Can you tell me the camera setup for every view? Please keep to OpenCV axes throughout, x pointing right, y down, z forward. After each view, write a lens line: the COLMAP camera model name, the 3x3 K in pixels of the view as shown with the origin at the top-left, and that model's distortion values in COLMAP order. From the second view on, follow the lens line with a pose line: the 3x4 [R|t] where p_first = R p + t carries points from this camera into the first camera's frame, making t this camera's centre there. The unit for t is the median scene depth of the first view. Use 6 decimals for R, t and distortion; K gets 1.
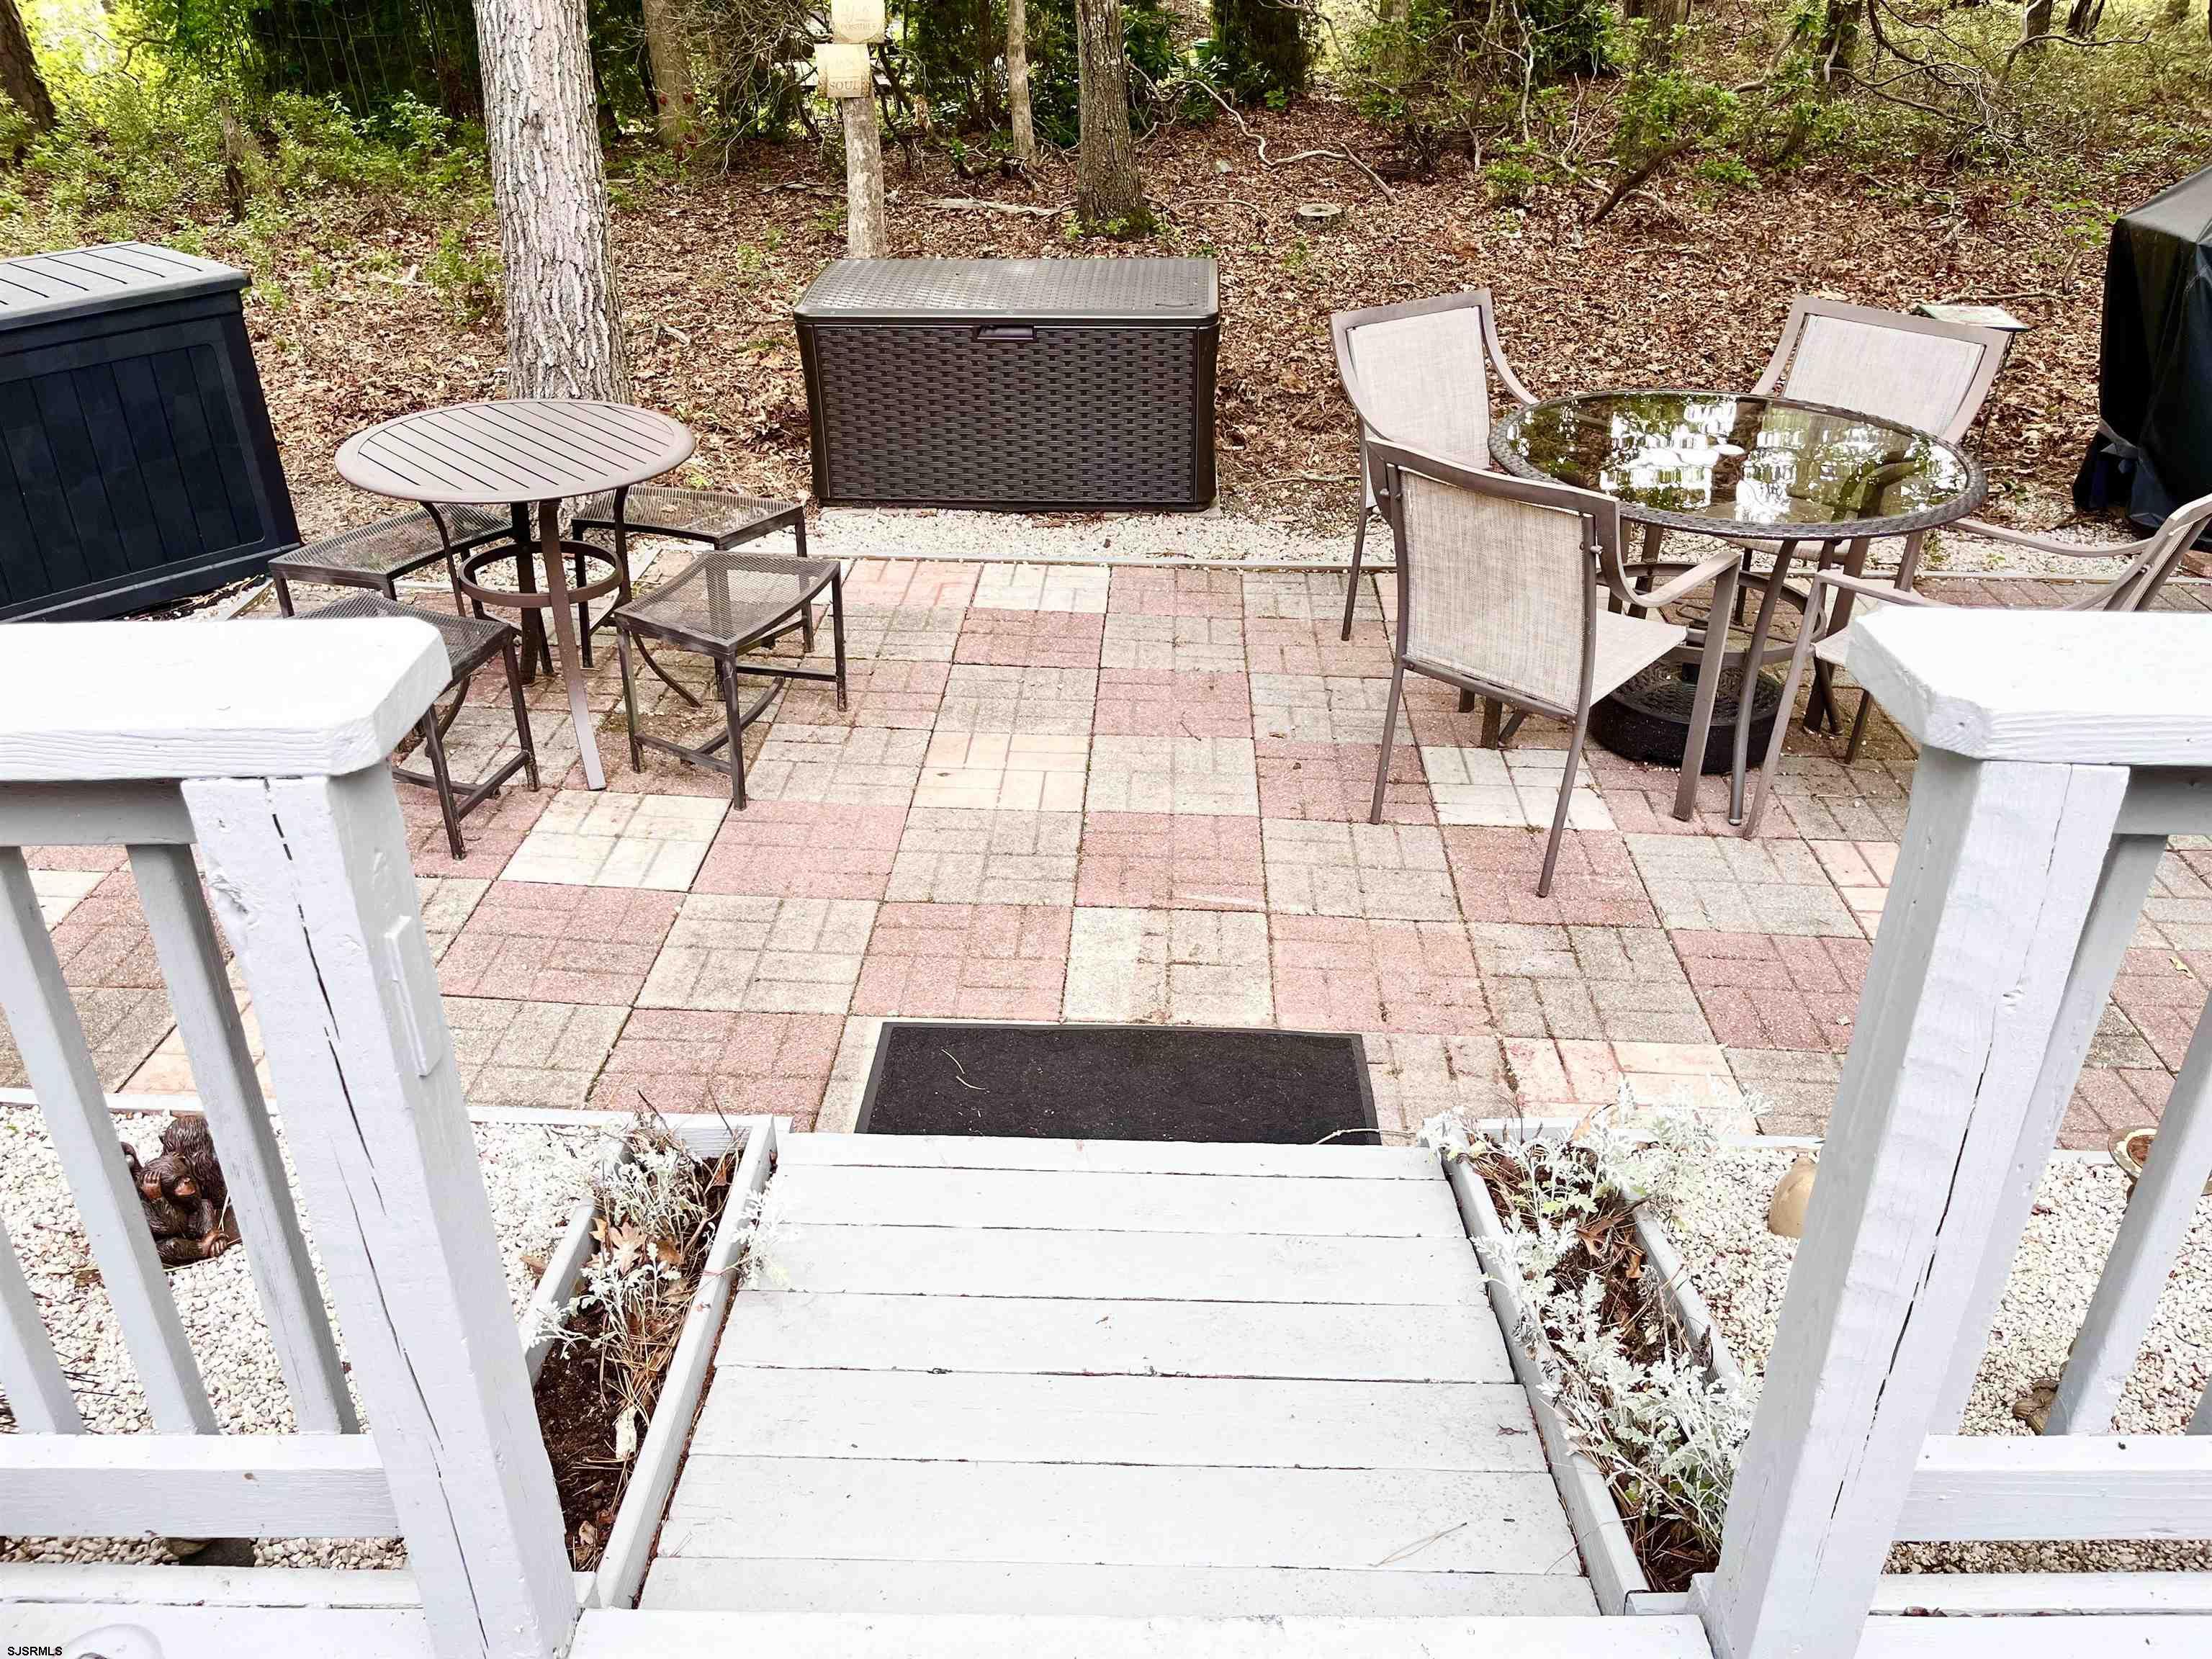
lens RADIAL K [[1664.5, 0, 1106.0], [0, 1664.5, 829.5], [0, 0, 1]] dist [0.063250, -0.097128]
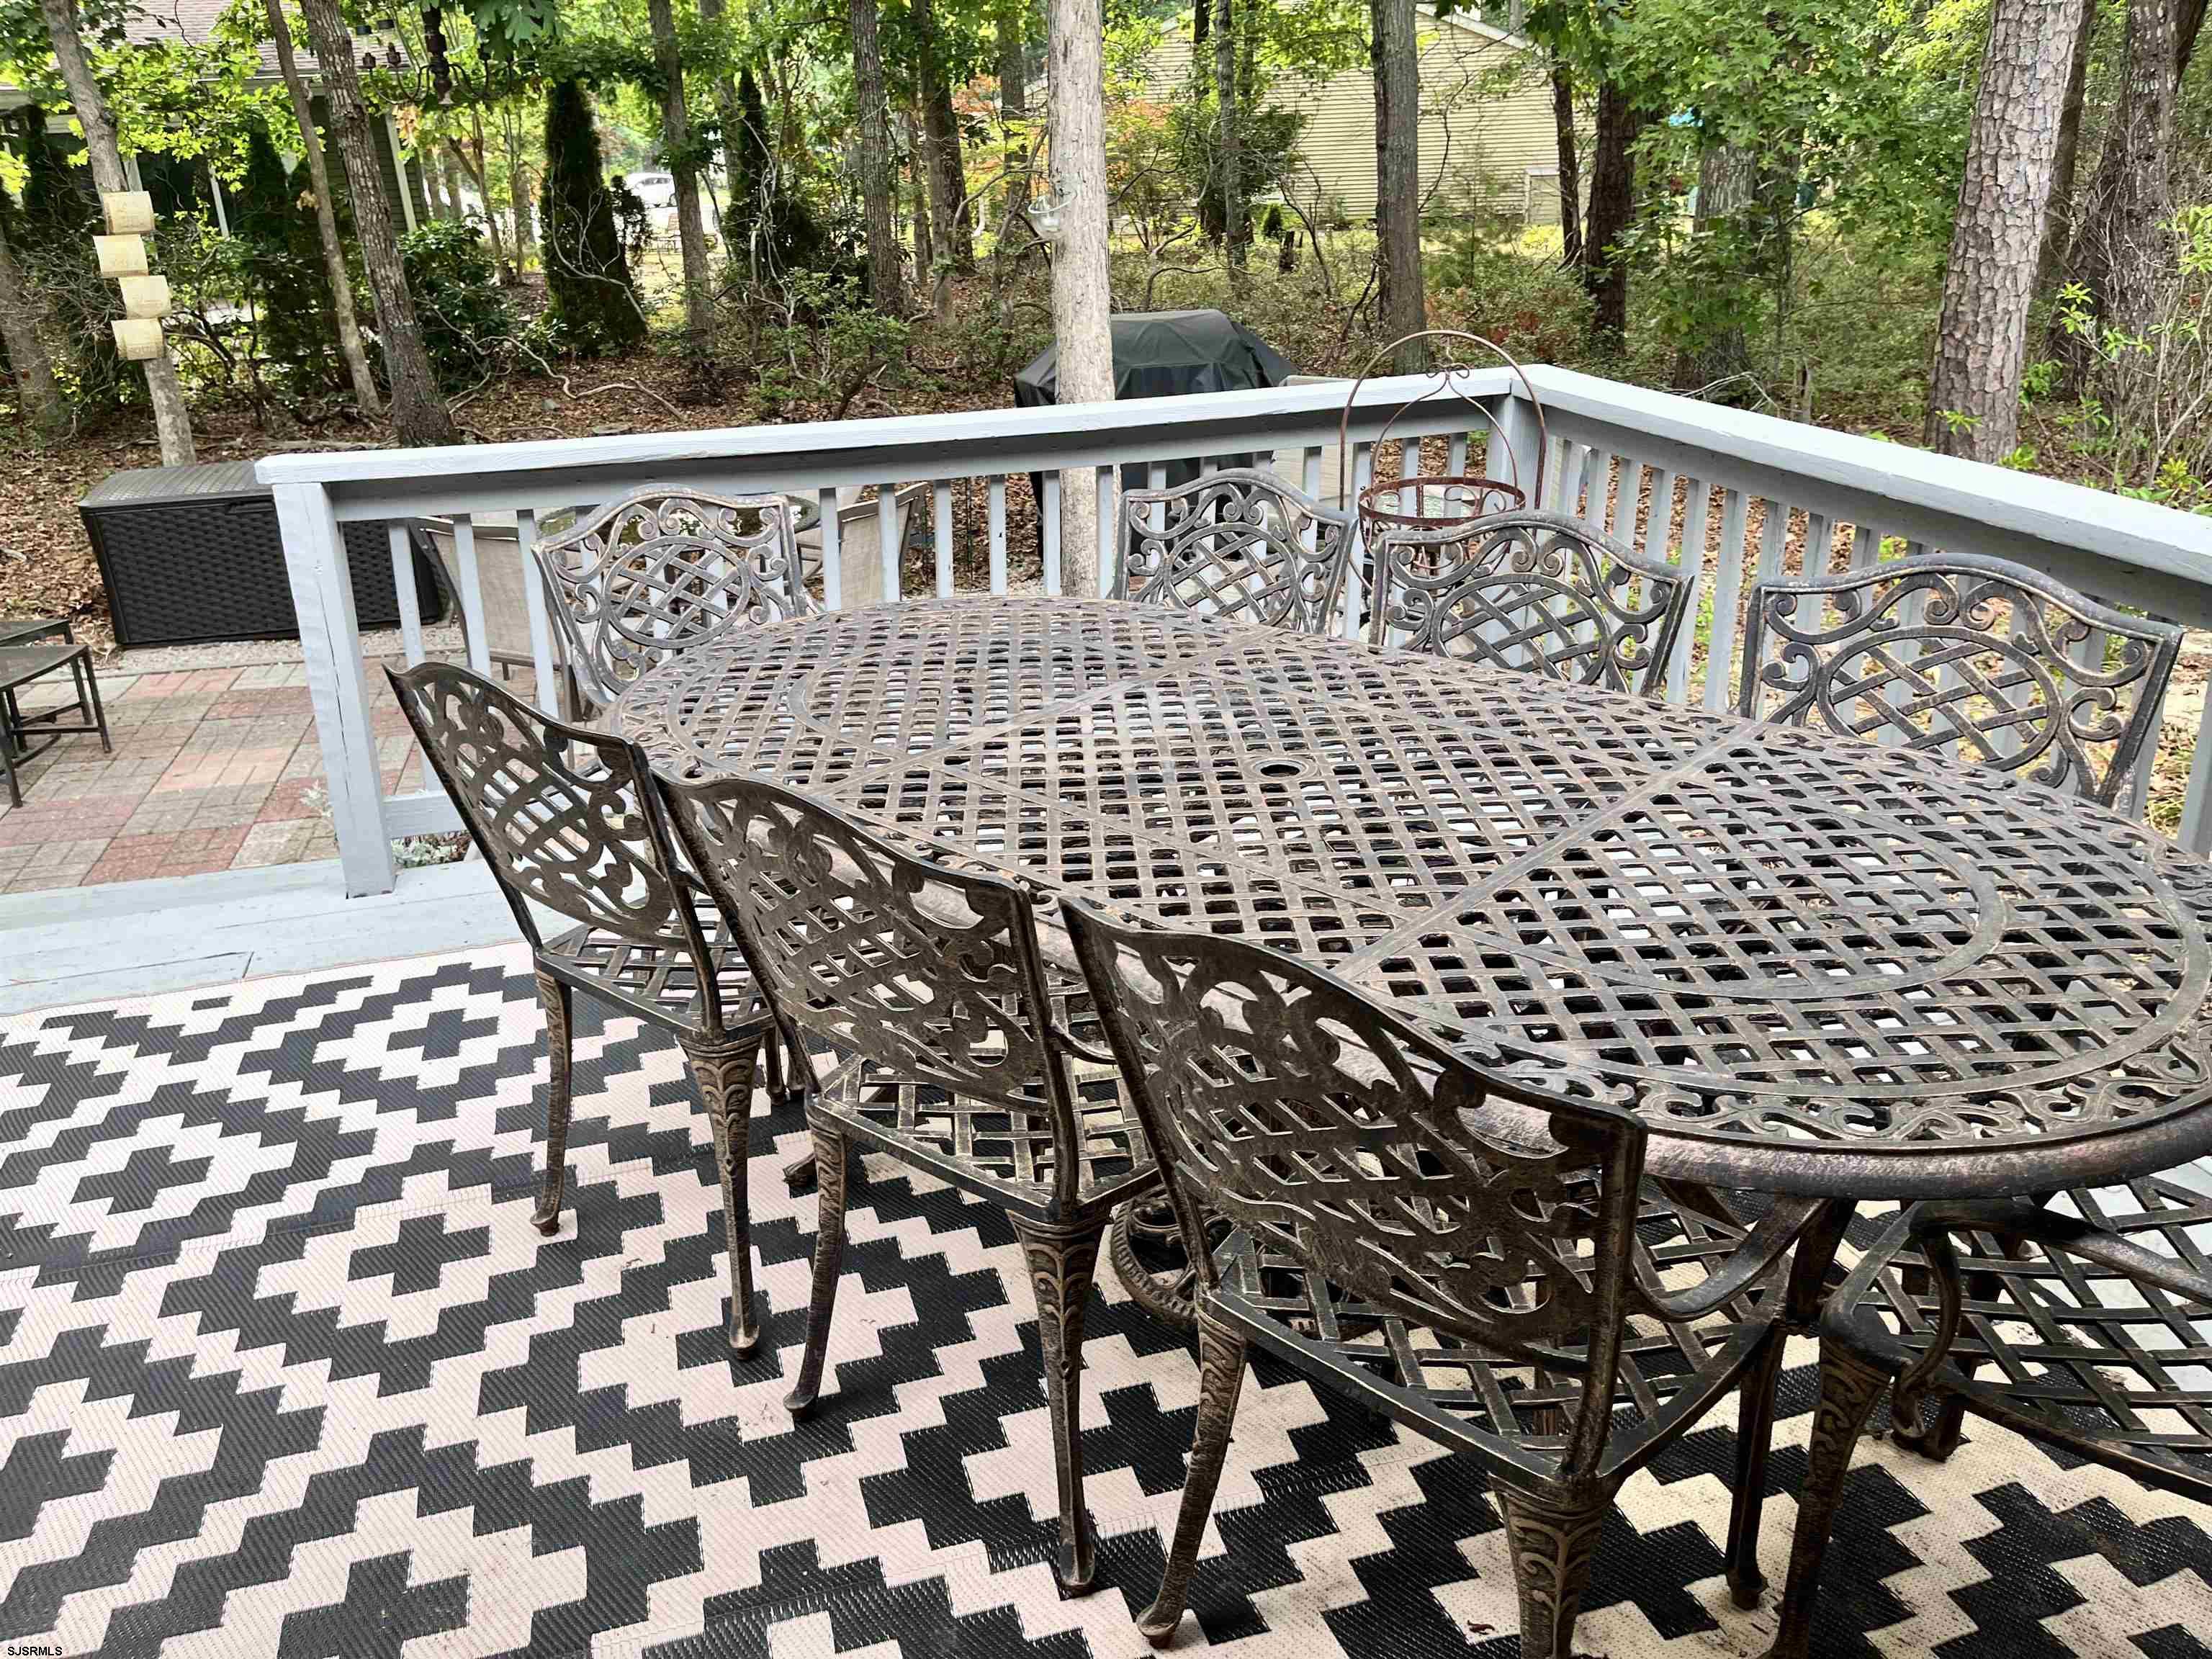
lens RADIAL K [[1664.5, 0, 1106.0], [0, 1664.5, 829.5], [0, 0, 1]] dist [0.063250, -0.097128]
pose [[0.956180, -0.135749, 0.259407, 0.200312], [0.169643, 0.979007, -0.112986, 0.218513], [-0.238623, 0.152042, 0.959136, -0.411583]]
